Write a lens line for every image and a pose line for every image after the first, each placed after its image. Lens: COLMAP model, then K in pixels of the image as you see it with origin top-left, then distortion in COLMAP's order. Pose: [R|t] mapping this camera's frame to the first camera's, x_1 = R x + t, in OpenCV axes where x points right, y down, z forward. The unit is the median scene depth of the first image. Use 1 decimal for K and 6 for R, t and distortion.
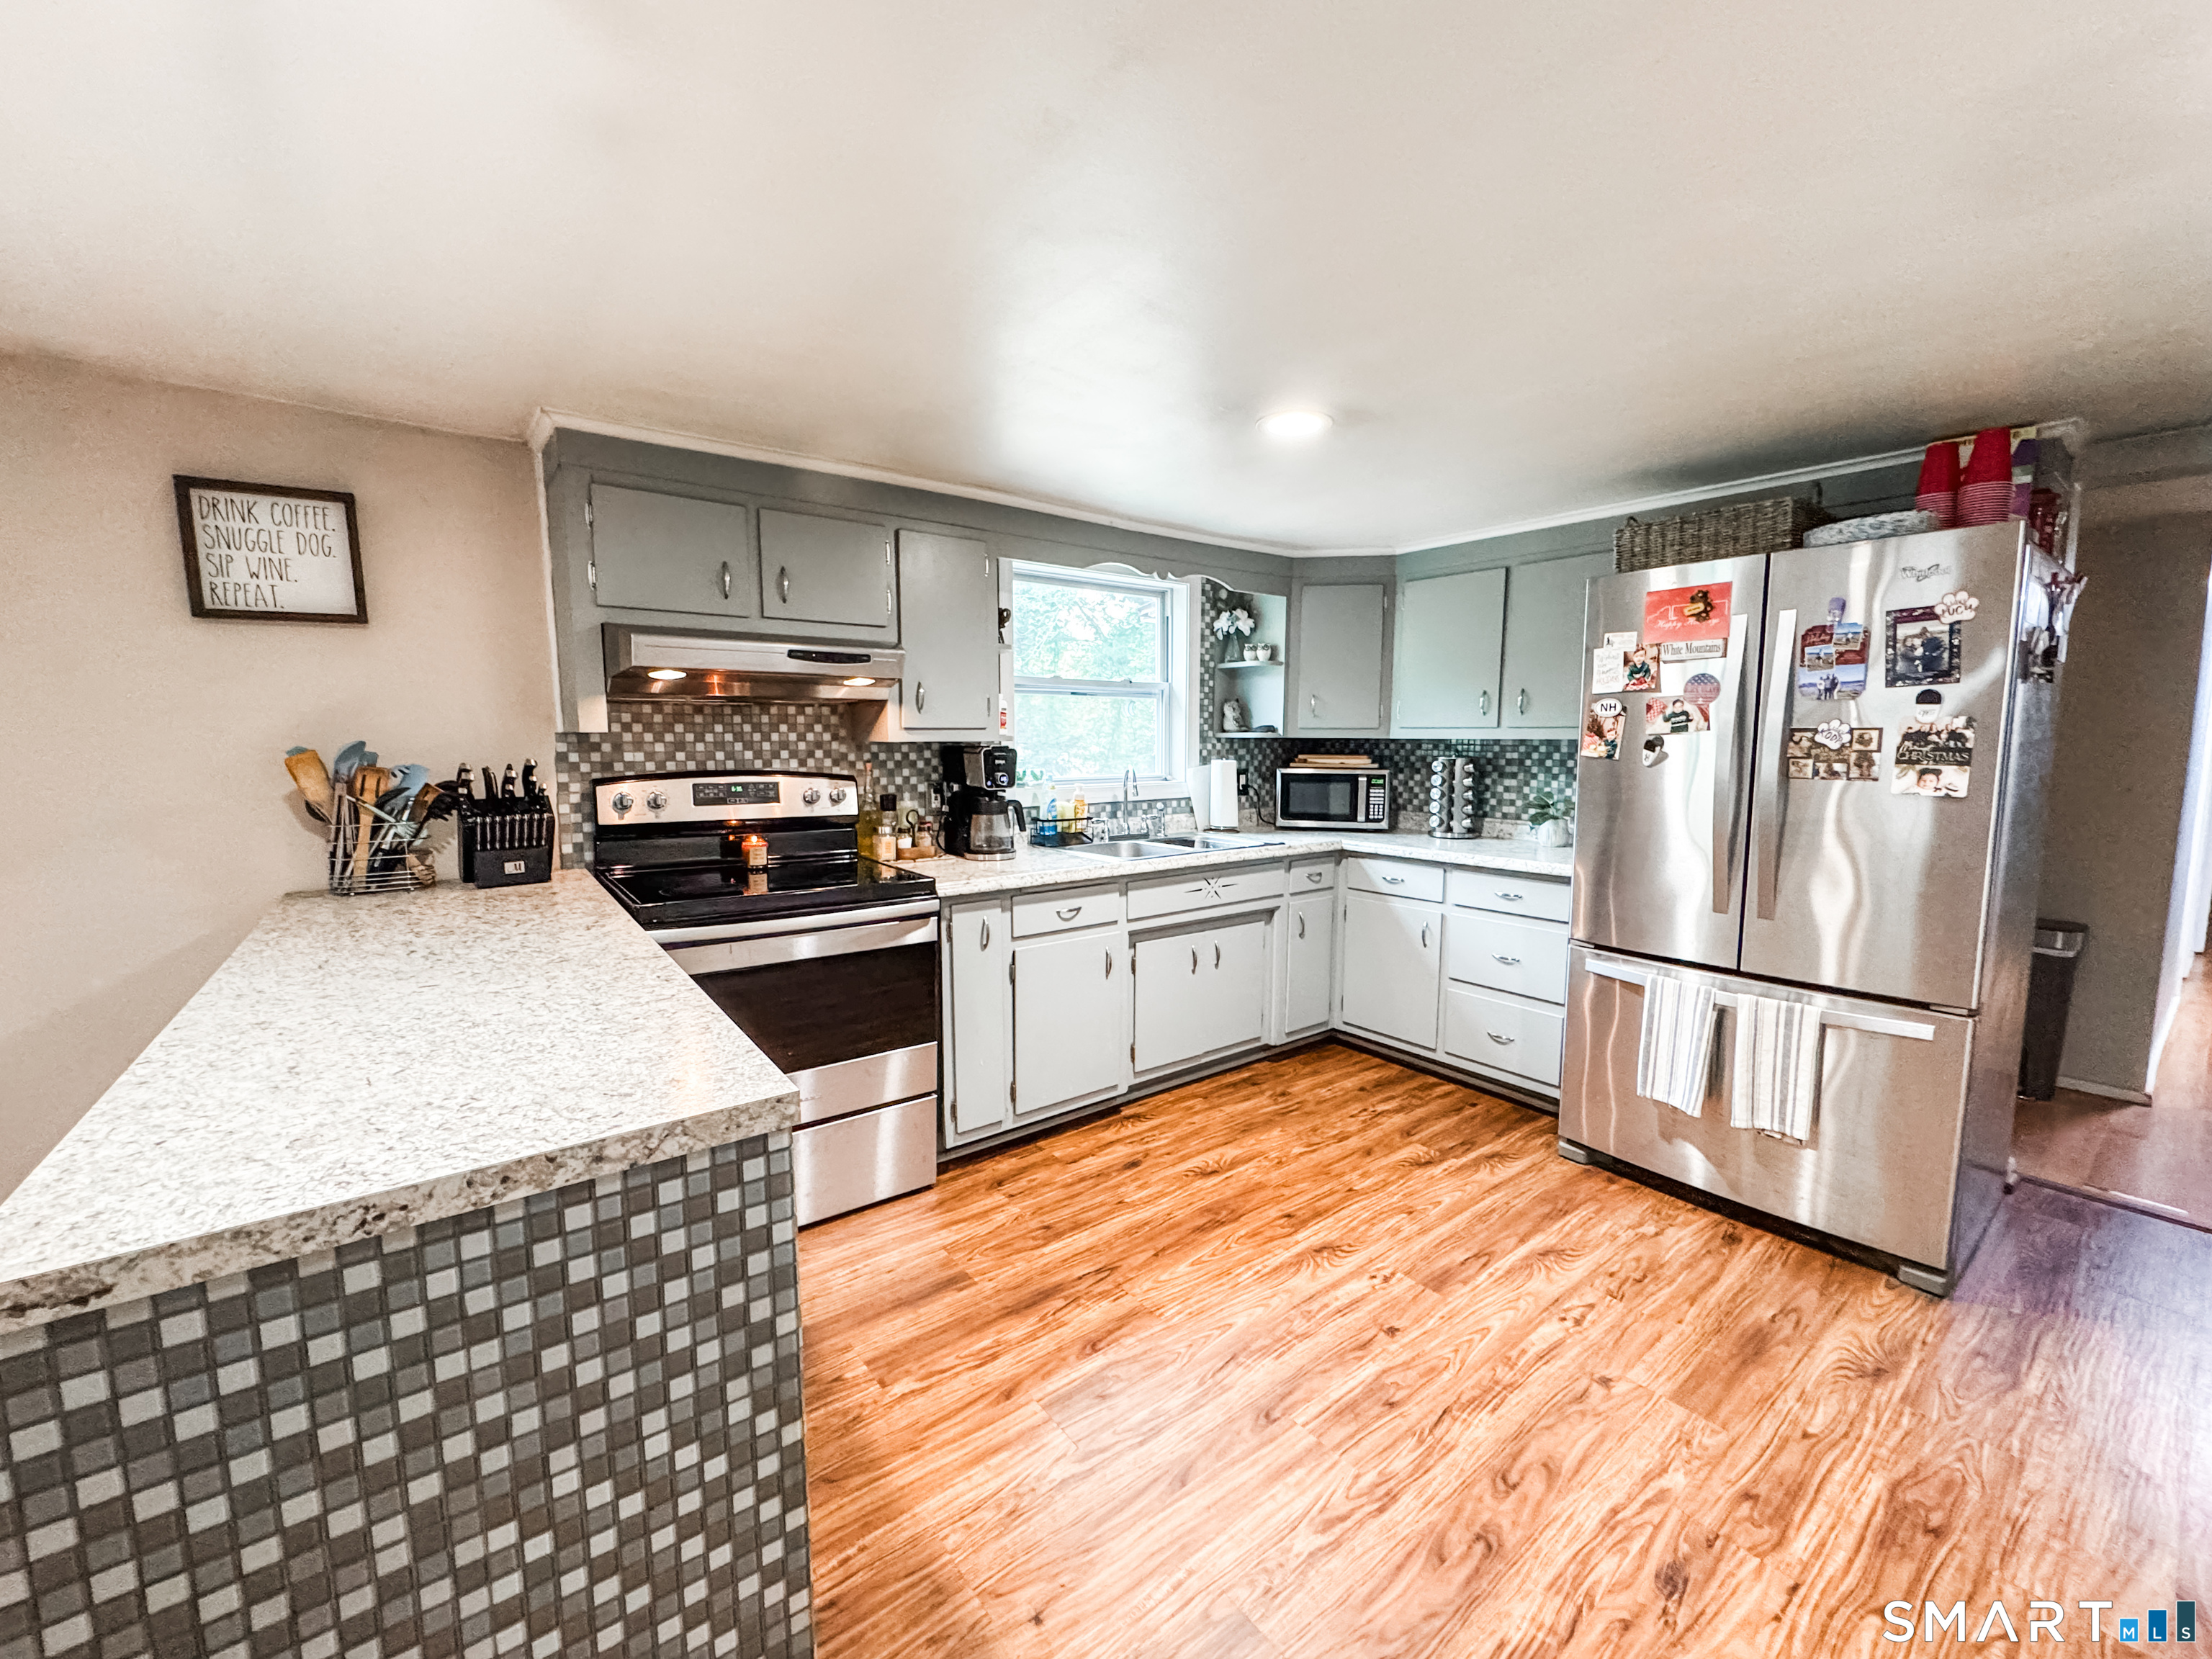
lens RADIAL K [[881.6, 0, 1108.5], [0, 881.6, 829.5], [0, 0, 1]] dist [-0.002094, 0.000044]
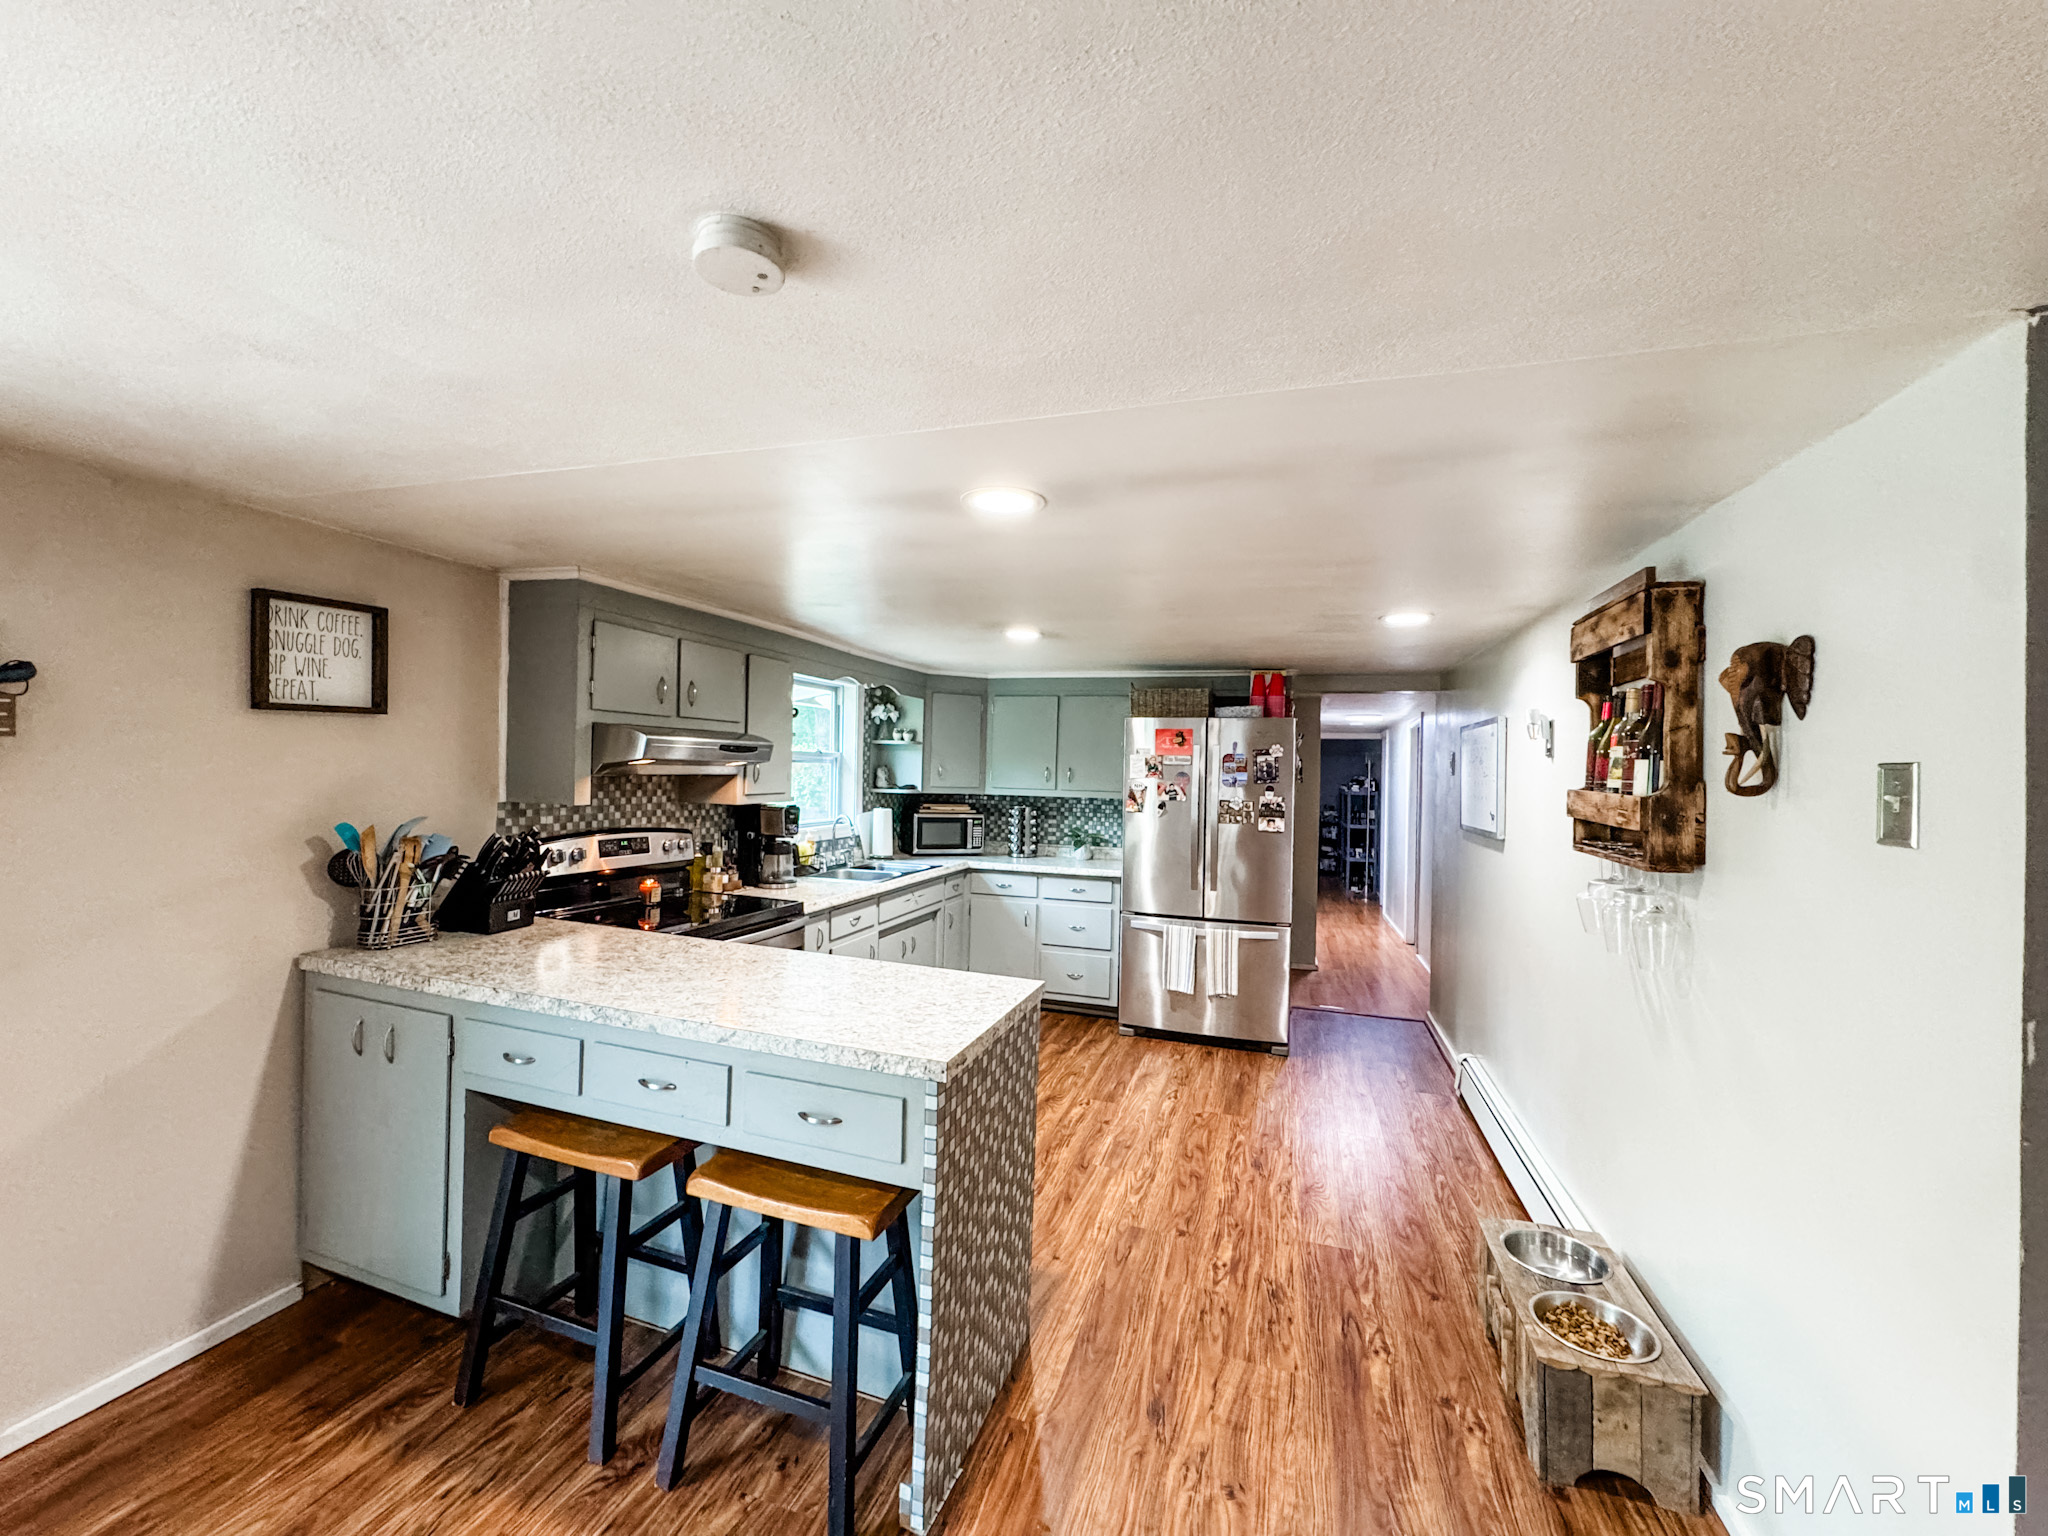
lens RADIAL K [[816.2, 0, 1017.3], [0, 816.2, 772.0], [0, 0, 1]] dist [-0.002094, 0.000044]
pose [[0.826766, 0.016519, 0.562304, -0.616597], [0.036314, 0.995917, -0.082651, -0.030612], [-0.561373, 0.088752, 0.822790, -0.295791]]
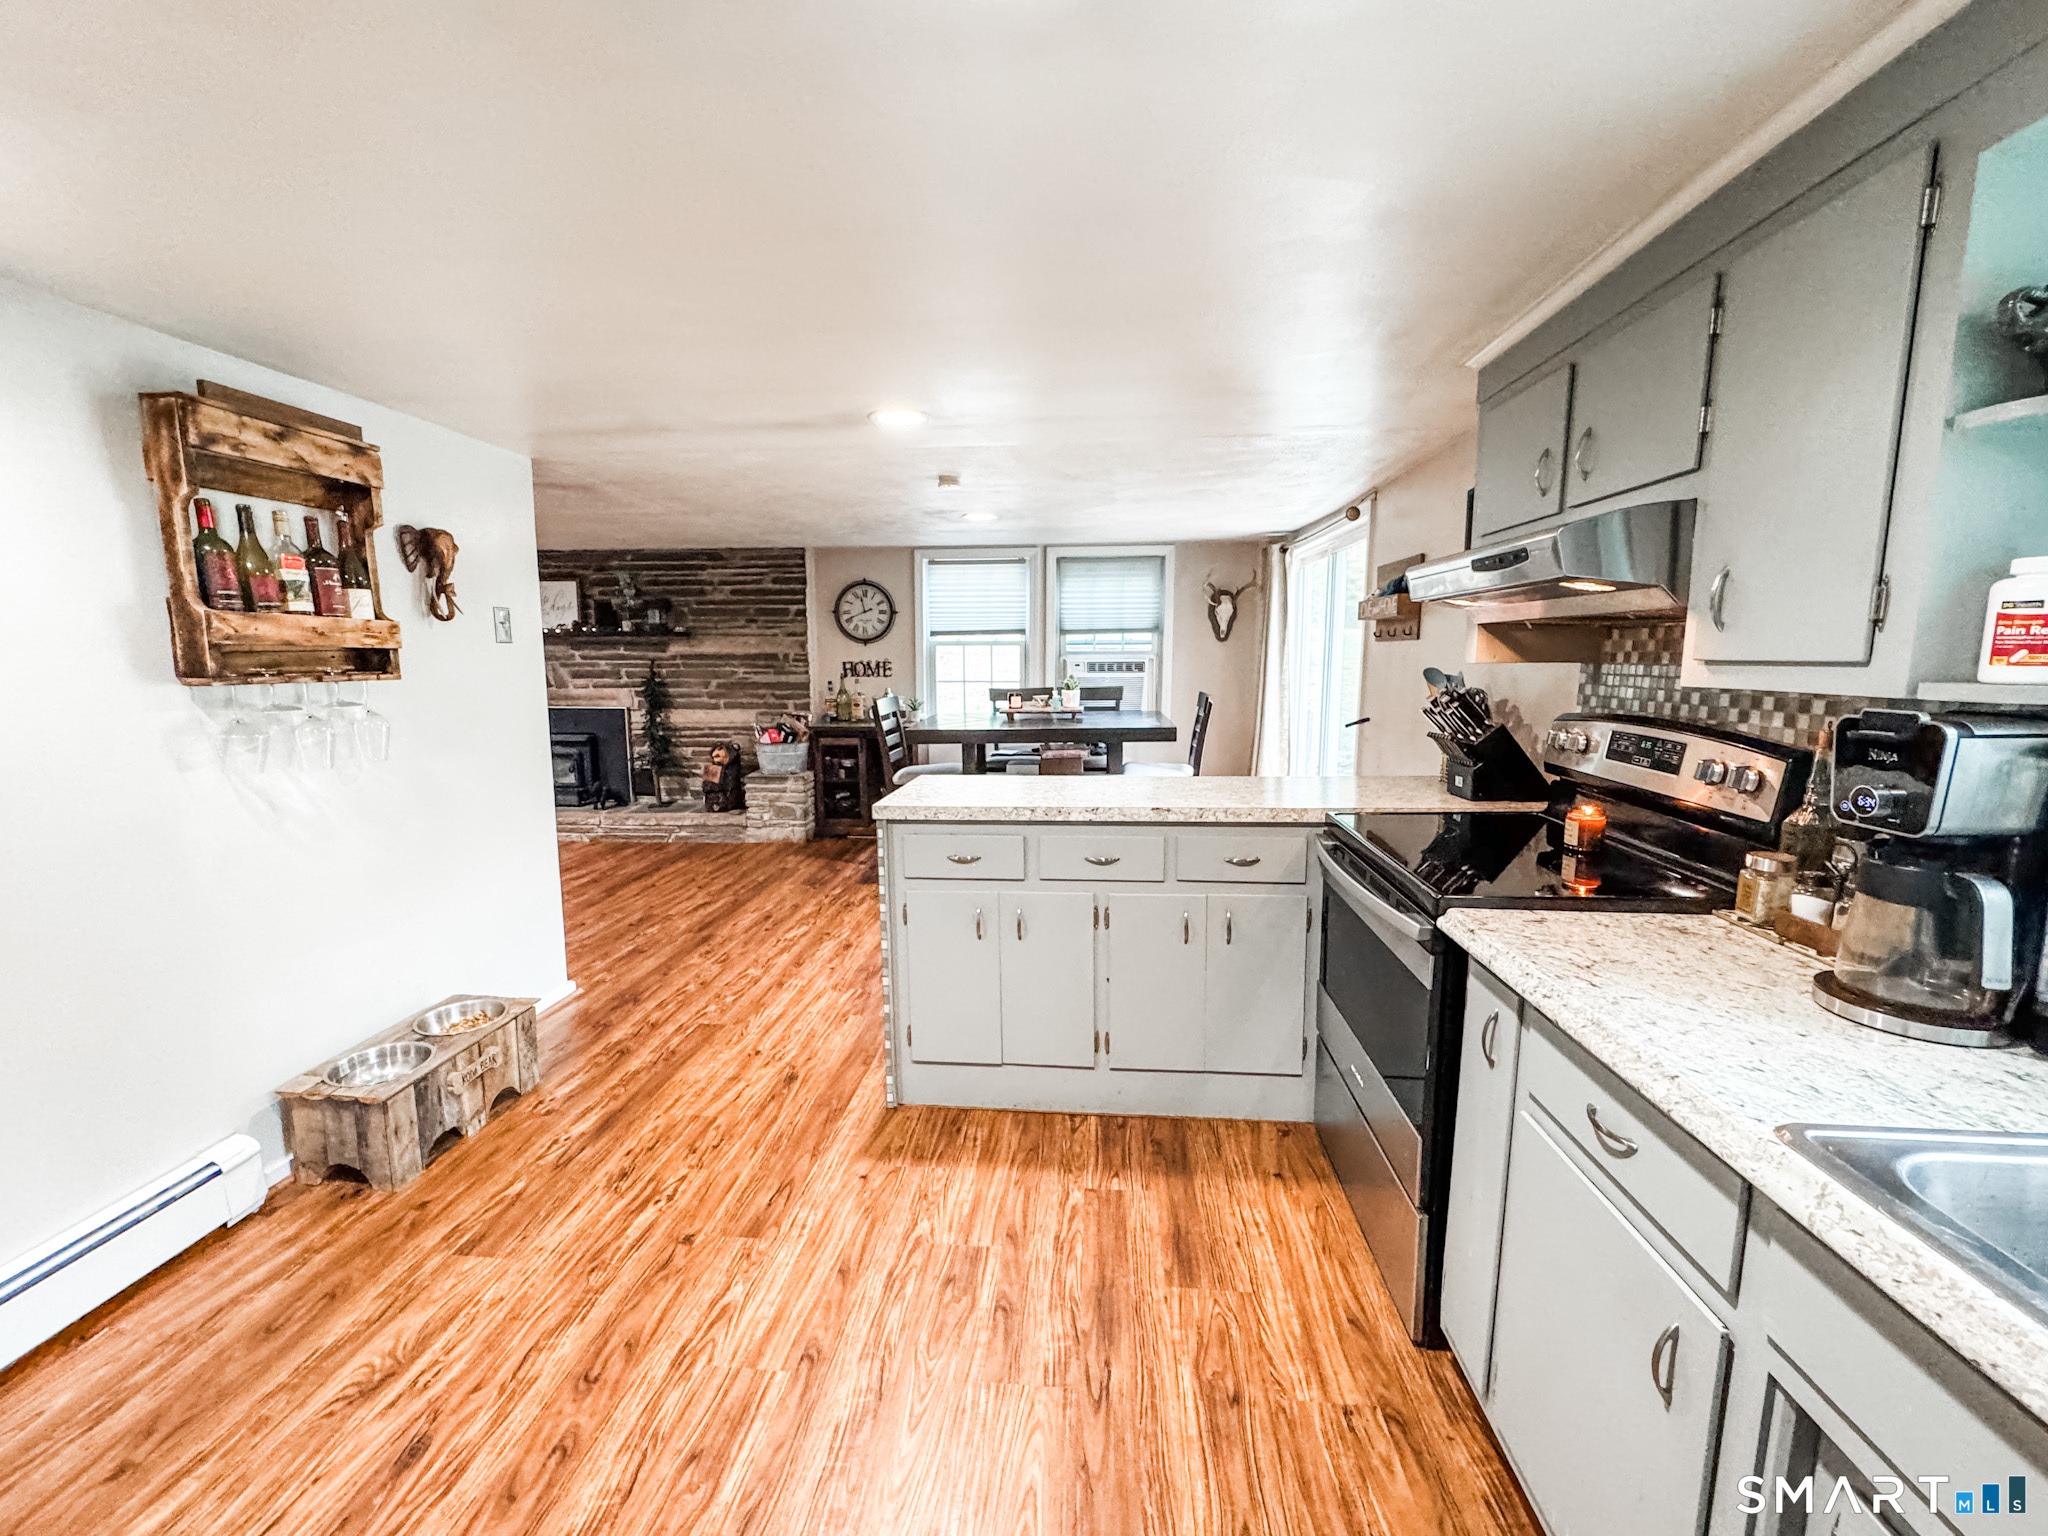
lens RADIAL K [[816.2, 0, 1005.3], [0, 816.2, 763.8], [0, 0, 1]] dist [-0.002094, 0.000044]
pose [[-0.687789, 0.098471, -0.719201, 0.407233], [-0.075259, 0.975745, 0.205568, -0.127428], [0.721999, 0.195514, -0.663696, 1.066716]]
